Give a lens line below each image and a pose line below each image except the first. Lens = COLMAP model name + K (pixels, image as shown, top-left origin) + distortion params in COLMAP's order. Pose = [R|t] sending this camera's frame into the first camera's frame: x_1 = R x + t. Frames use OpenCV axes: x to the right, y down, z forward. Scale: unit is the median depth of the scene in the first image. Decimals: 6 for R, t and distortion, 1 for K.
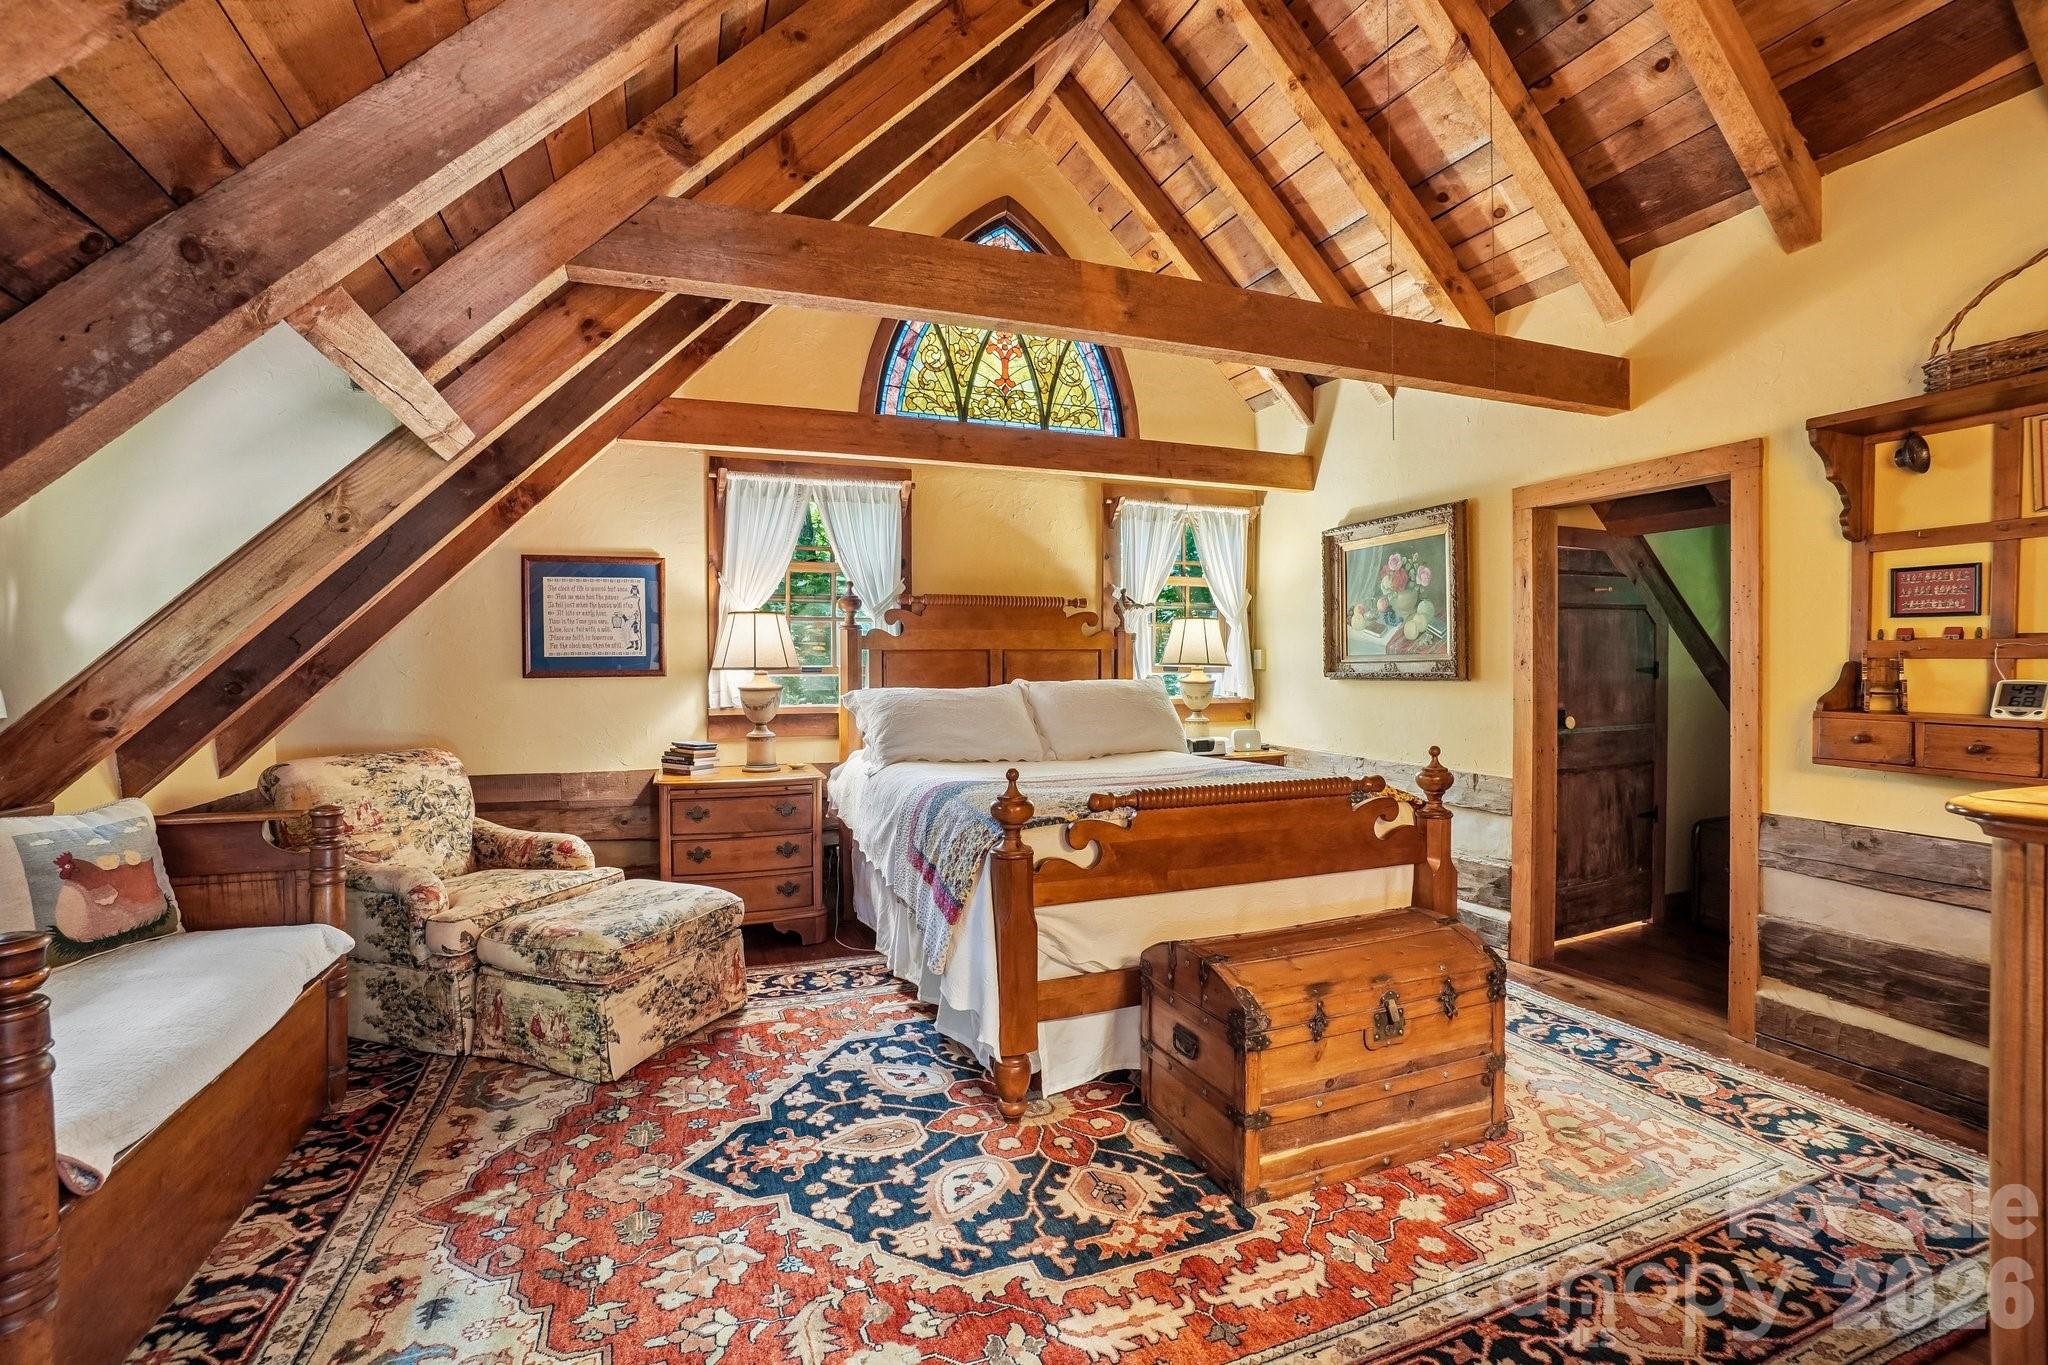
lens RADIAL K [[910.6, 0, 1009.0], [0, 910.6, 676.0], [0, 0, 1]] dist [-0.058981, 0.020781]
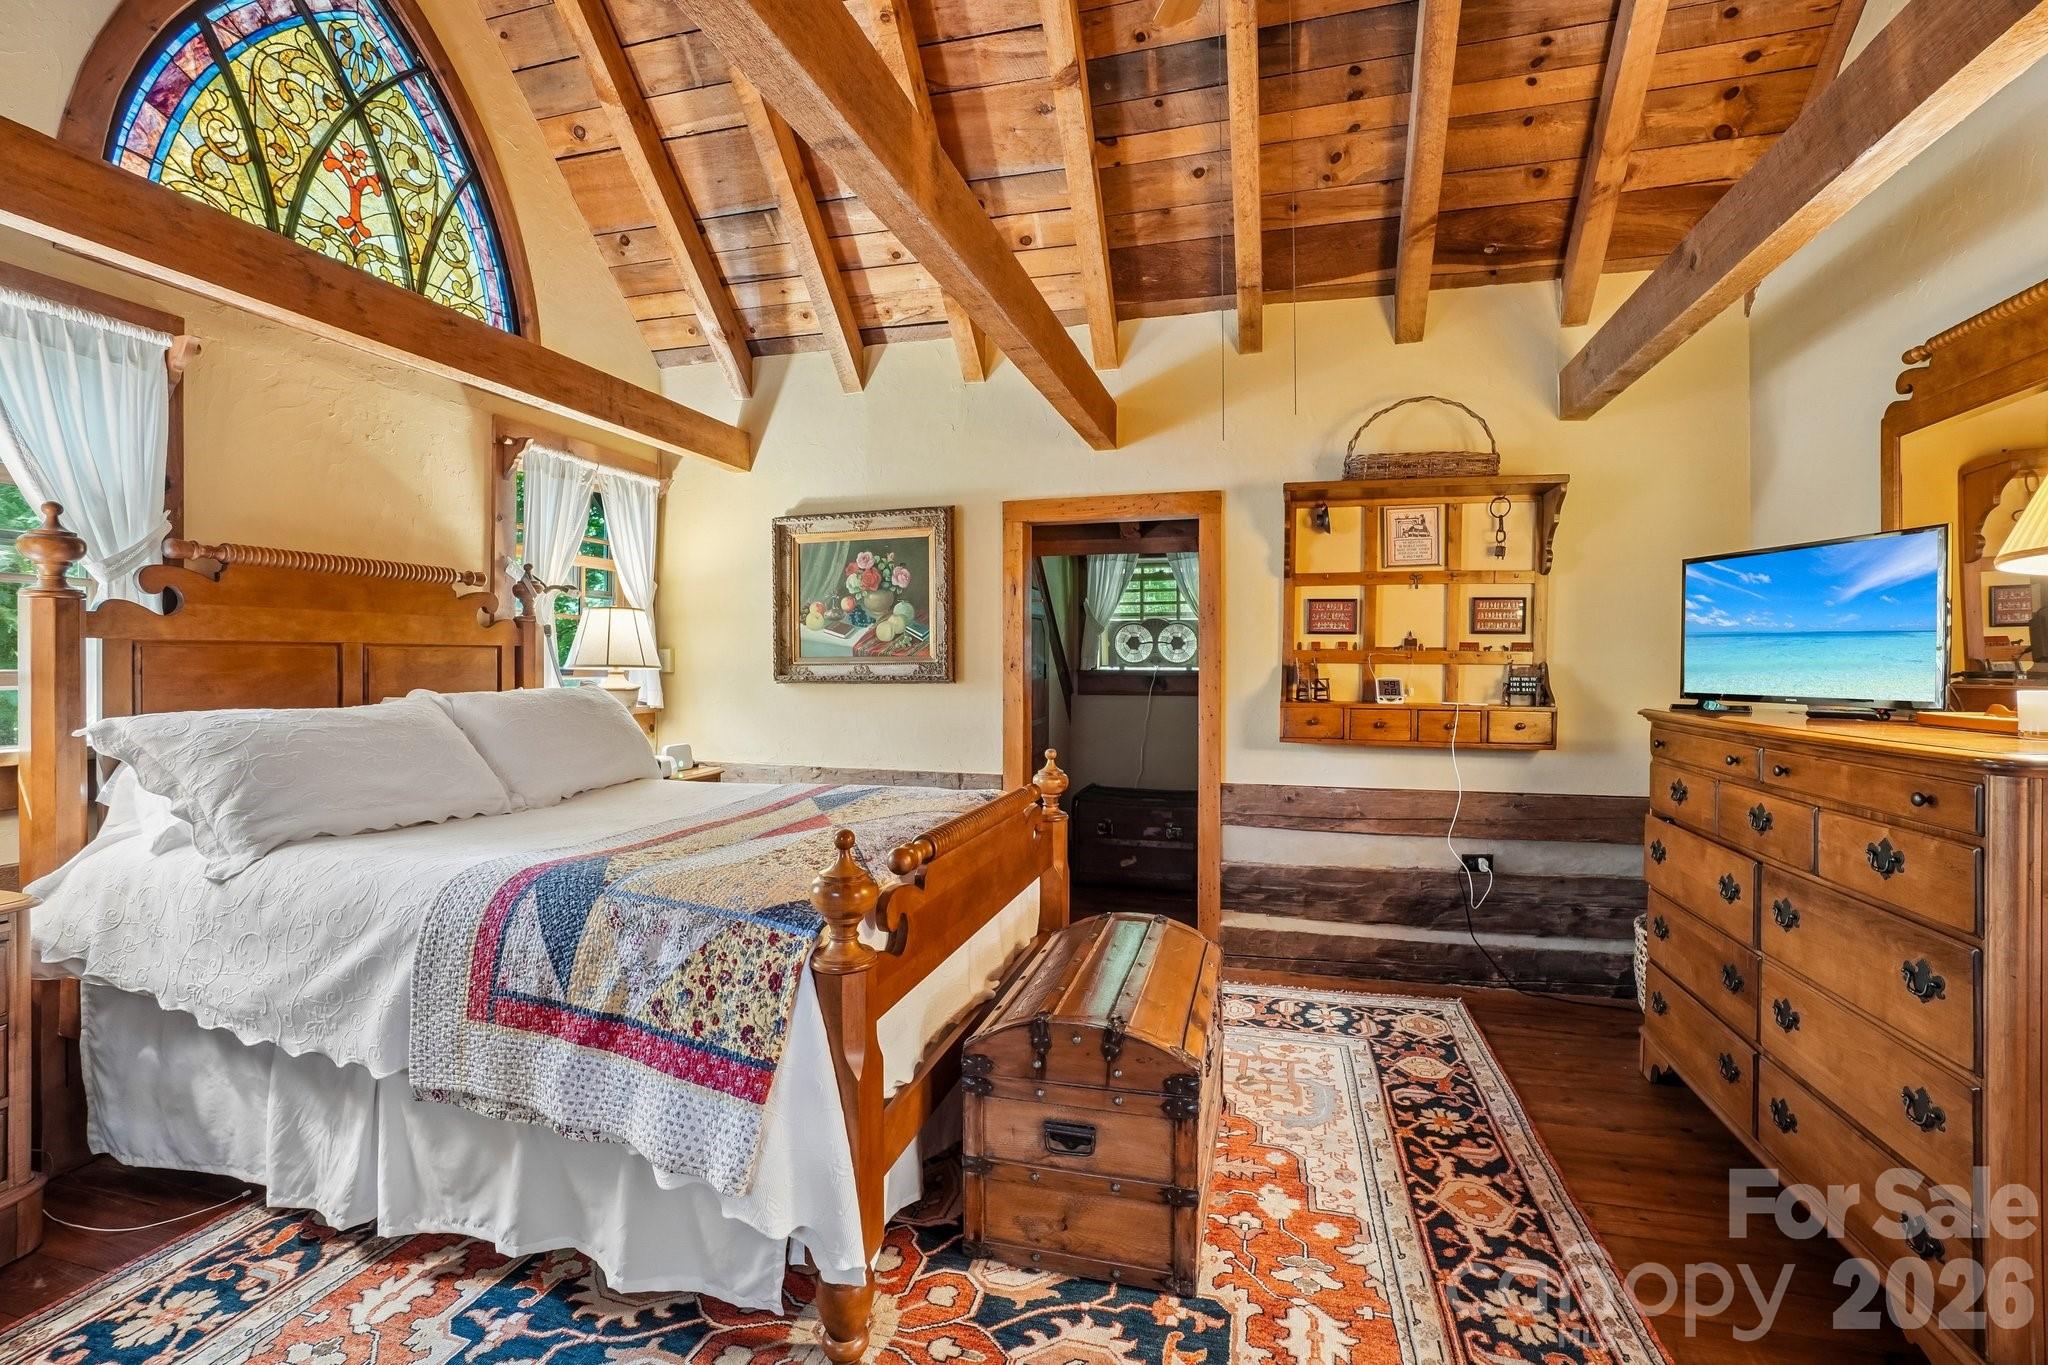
lens RADIAL K [[910.6, 0, 1021.1], [0, 910.6, 670.2], [0, 0, 1]] dist [-0.058981, 0.020781]
pose [[0.602709, -0.003307, 0.797954, -0.290597], [0.009015, 0.999956, -0.002665, -0.006169], [-0.797910, 0.008800, 0.602712, 0.338747]]
